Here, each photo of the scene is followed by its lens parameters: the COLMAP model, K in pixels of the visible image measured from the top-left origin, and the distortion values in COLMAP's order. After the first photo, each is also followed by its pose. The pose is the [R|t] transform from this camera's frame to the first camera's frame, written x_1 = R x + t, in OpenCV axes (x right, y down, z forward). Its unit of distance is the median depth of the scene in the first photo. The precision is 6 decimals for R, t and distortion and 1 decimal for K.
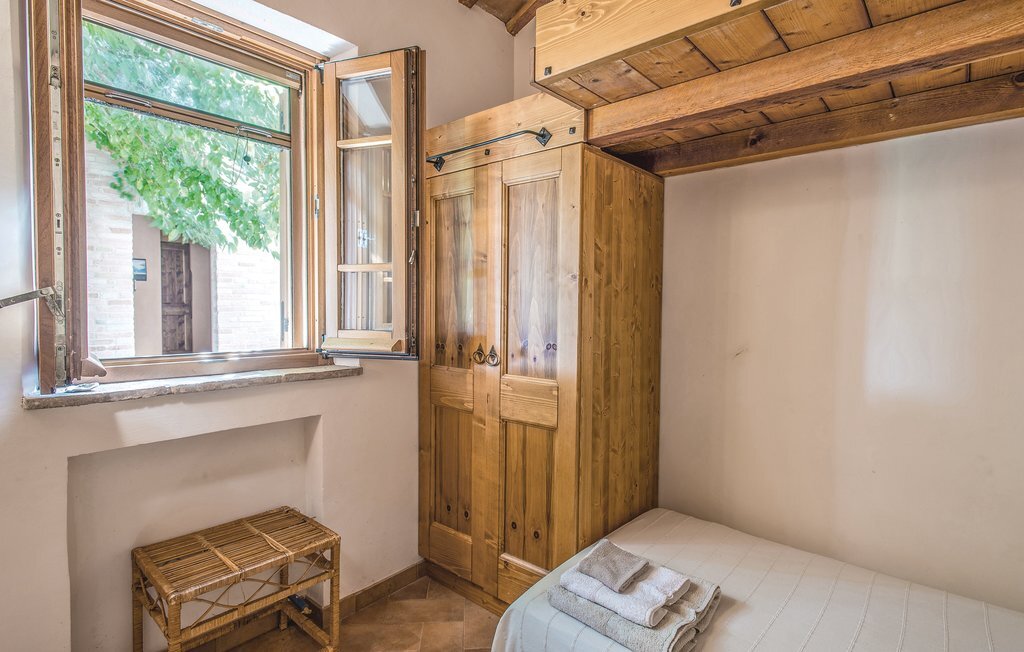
lens RADIAL K [[502.6, 0, 511.8], [0, 502.6, 322.2], [0, 0, 1]] dist [0.004793, 0.000040]
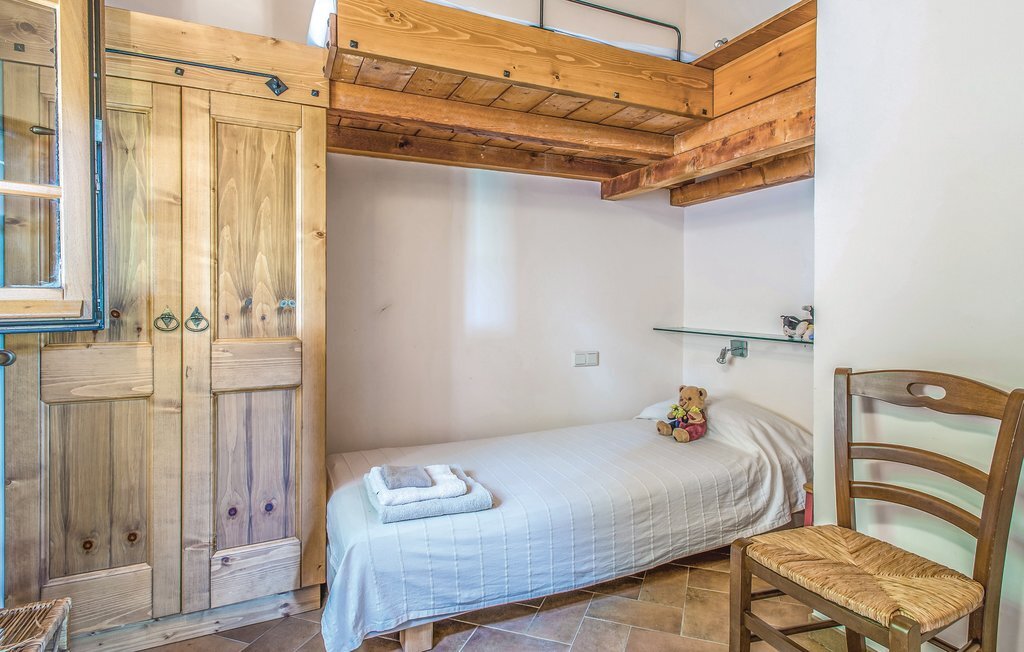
lens RADIAL K [[541.0, 0, 514.9], [0, 541.0, 296.4], [0, 0, 1]] dist [-0.002241, -0.000963]
pose [[0.421214, -0.001680, 0.906960, -0.662613], [0.029097, 0.999509, -0.011662, 0.058298], [-0.906494, 0.031302, 0.421056, 0.156719]]
